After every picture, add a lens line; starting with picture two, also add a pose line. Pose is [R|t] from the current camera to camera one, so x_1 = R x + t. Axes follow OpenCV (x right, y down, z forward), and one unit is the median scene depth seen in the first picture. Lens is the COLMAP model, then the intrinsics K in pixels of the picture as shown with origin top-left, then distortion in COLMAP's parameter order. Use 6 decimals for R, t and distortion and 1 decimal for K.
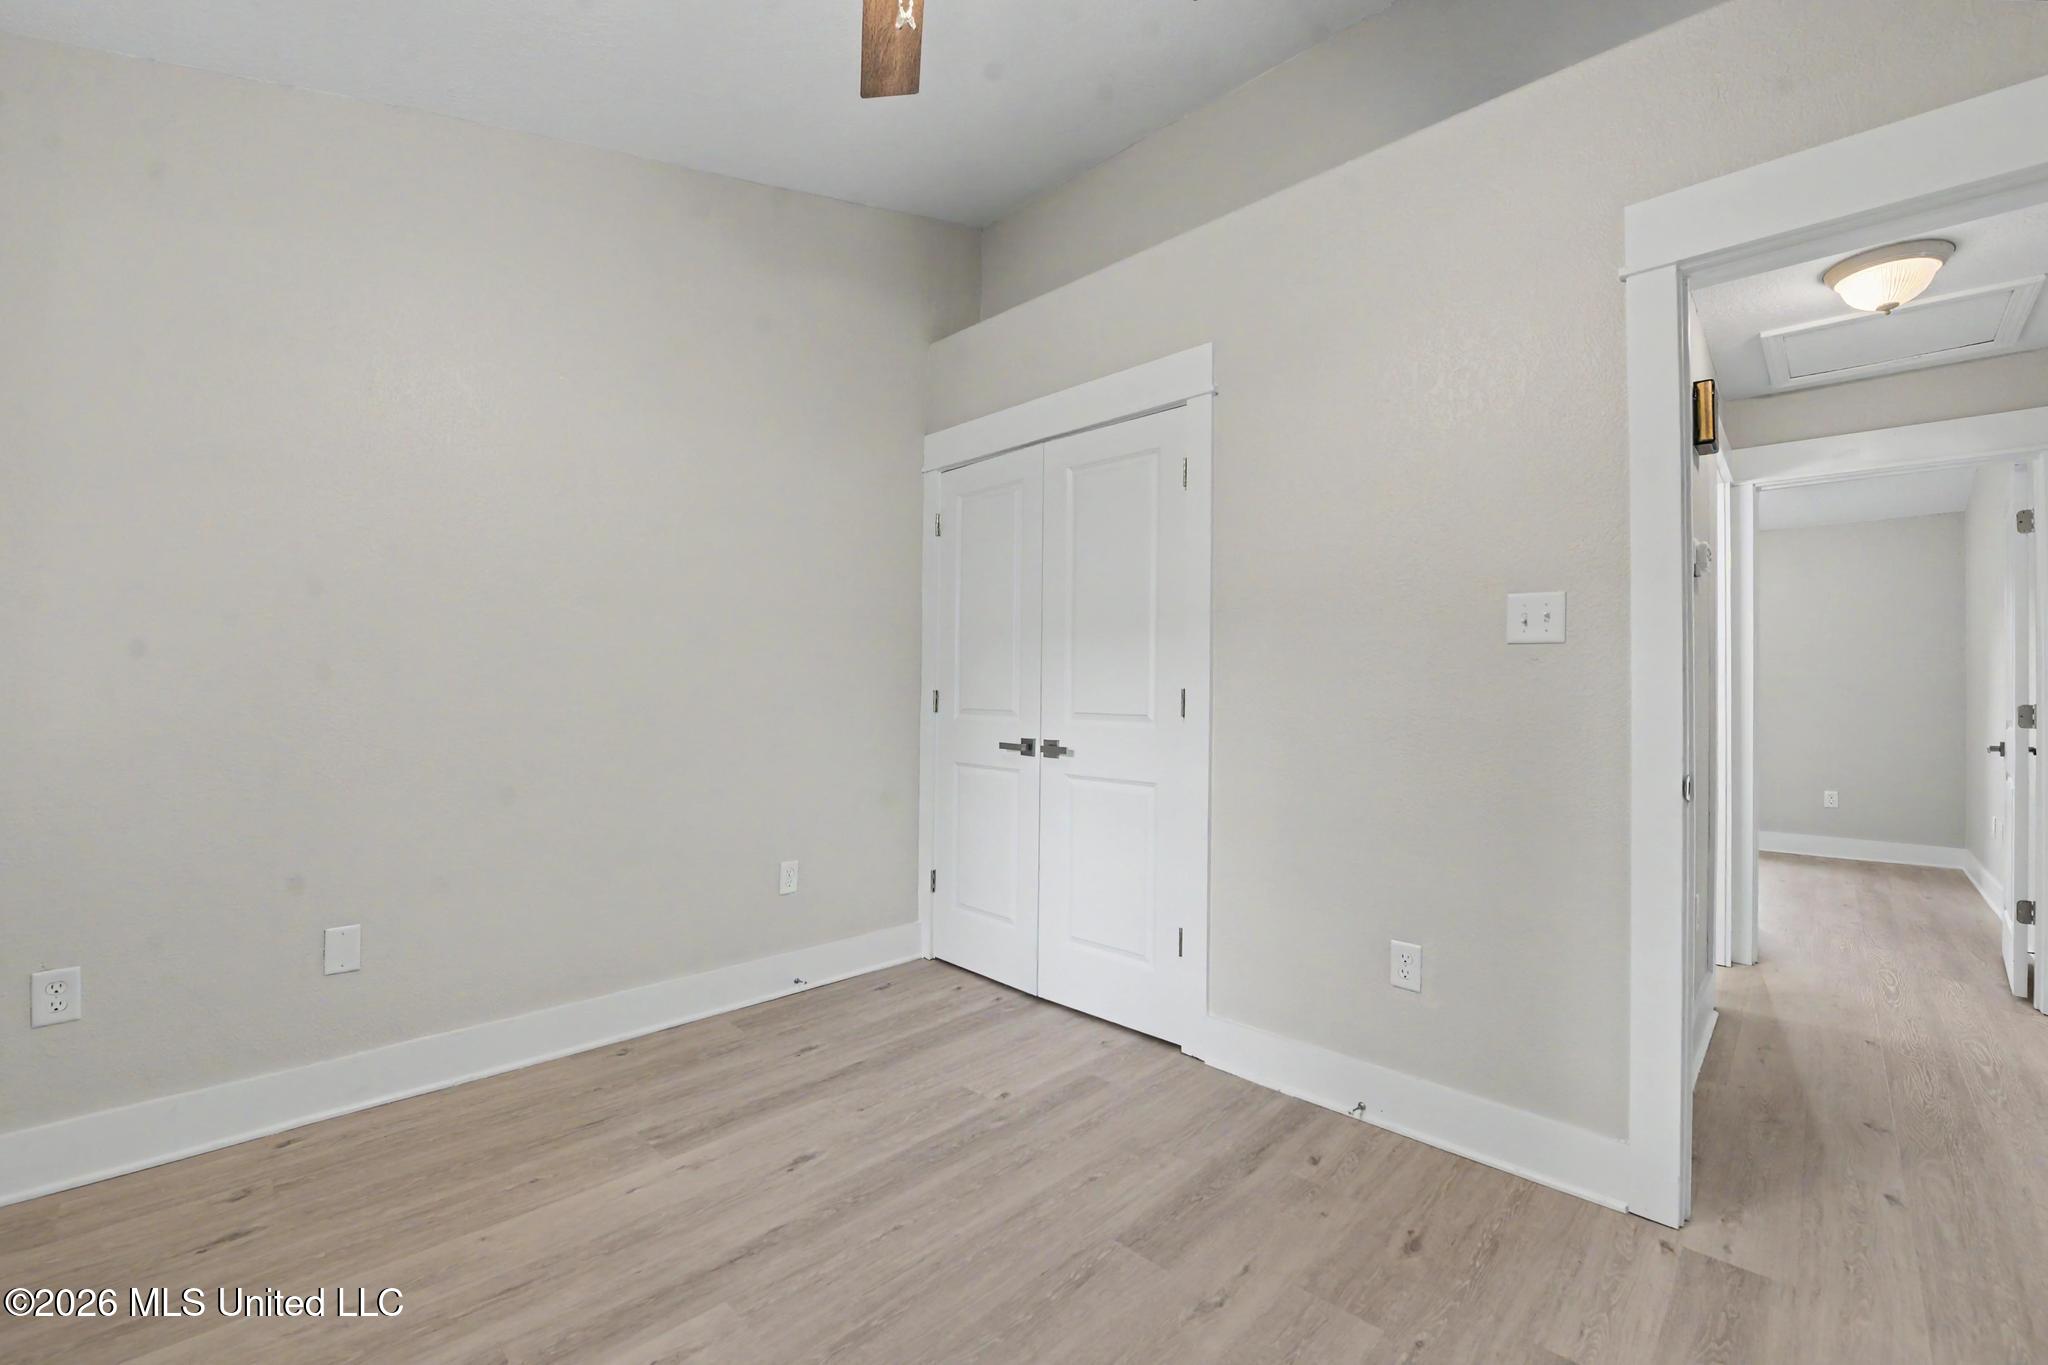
lens RADIAL K [[830.0, 0, 1044.7], [0, 830.0, 670.3], [0, 0, 1]] dist [-0.019781, -0.001835]
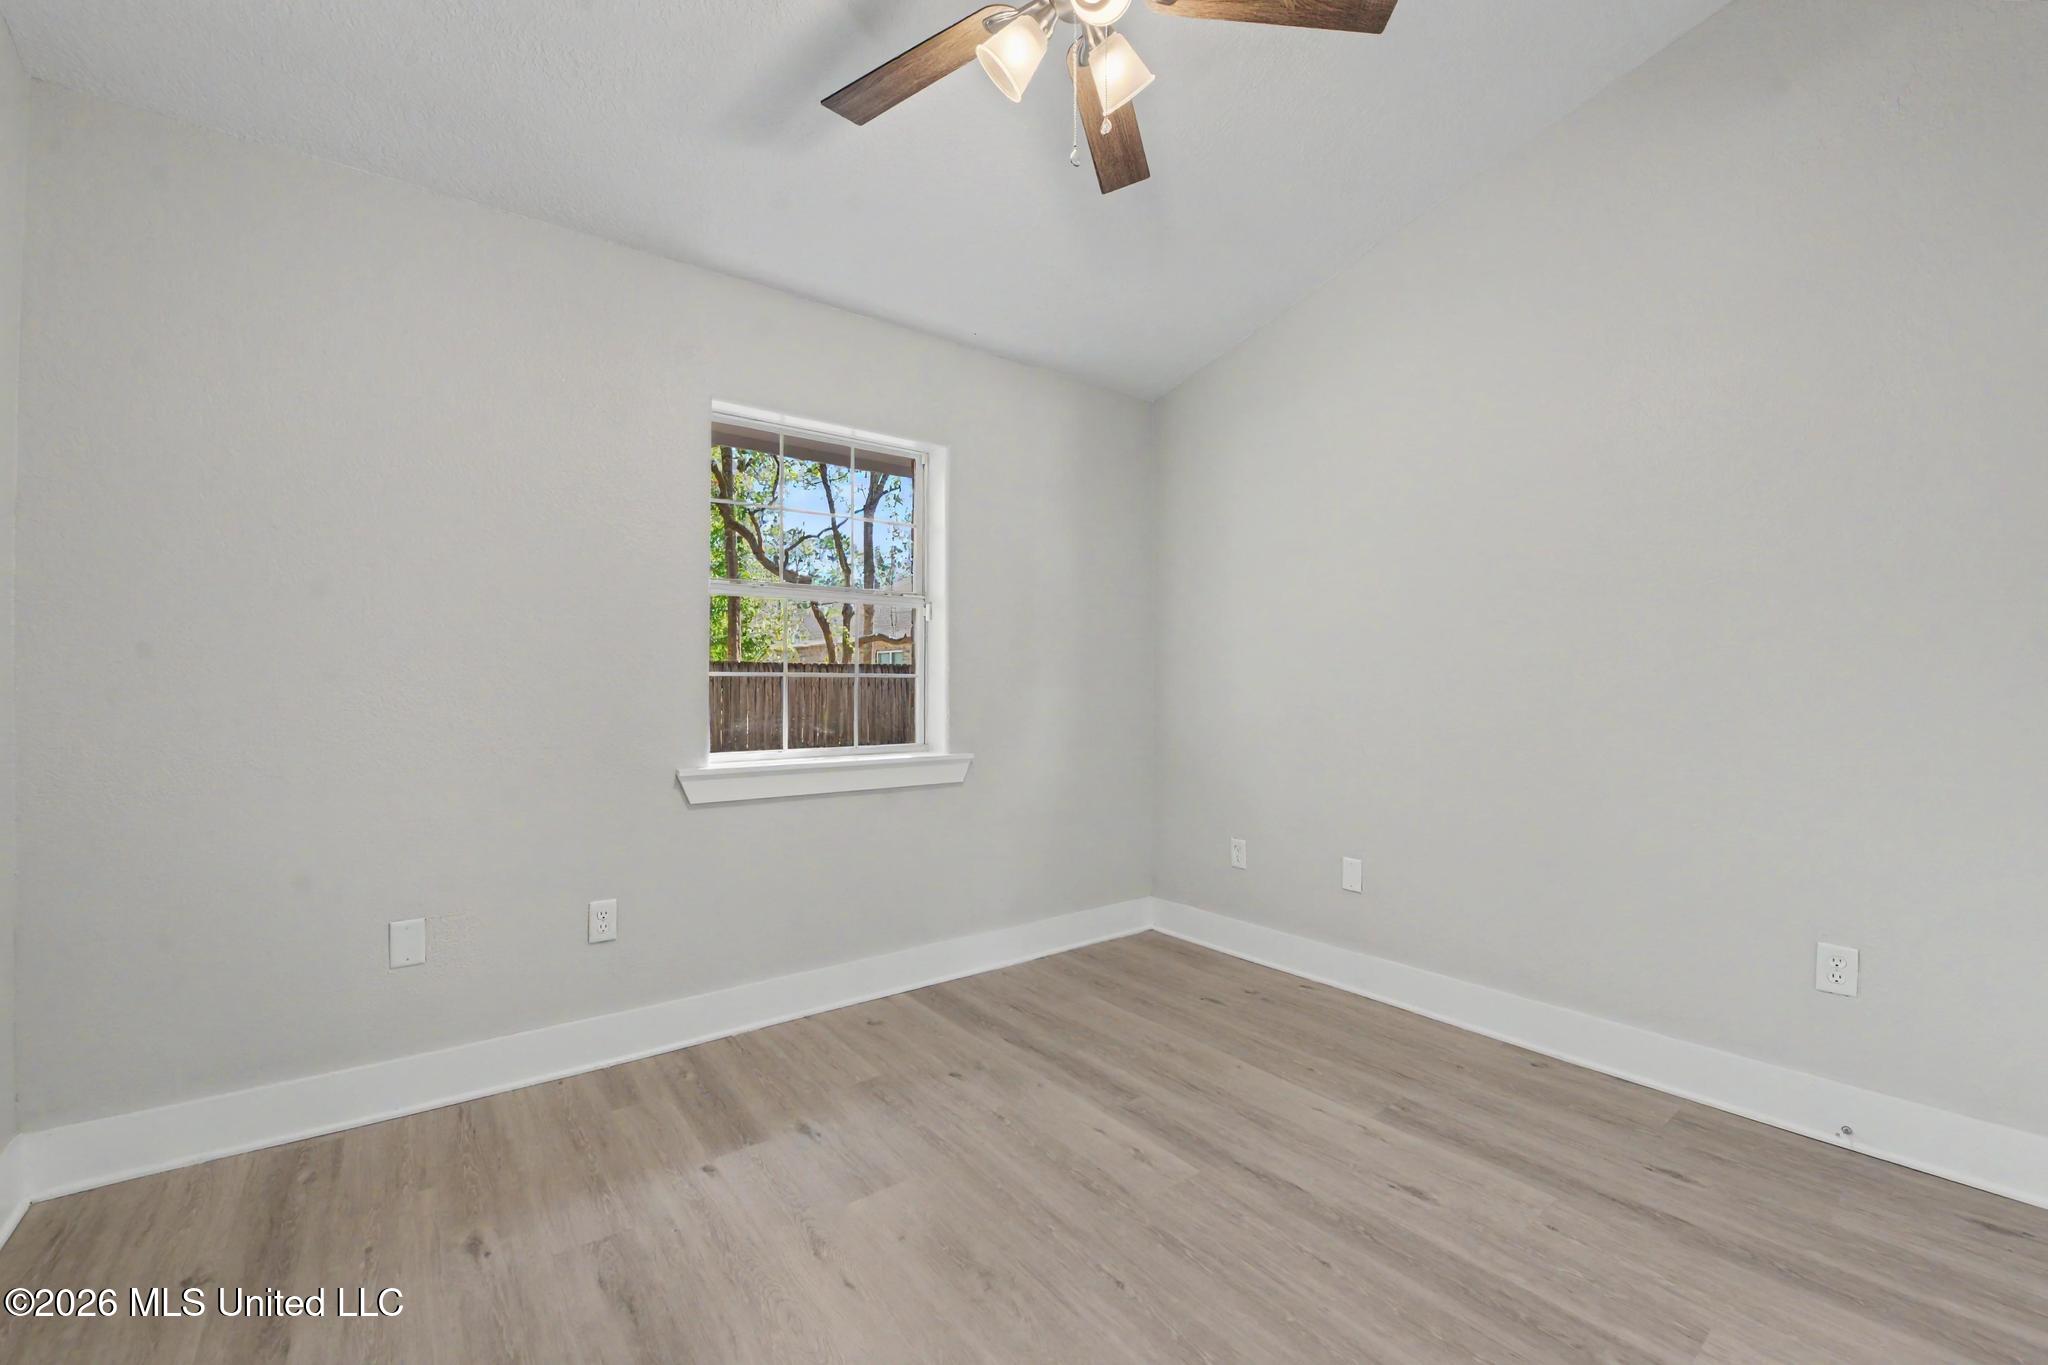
lens RADIAL K [[830.0, 0, 1029.8], [0, 830.0, 684.3], [0, 0, 1]] dist [-0.019781, -0.001835]
pose [[-0.143429, -0.008674, -0.989623, 0.647035], [0.018426, 0.999765, -0.011434, 0.012880], [0.989489, -0.019875, -0.143236, 0.649308]]
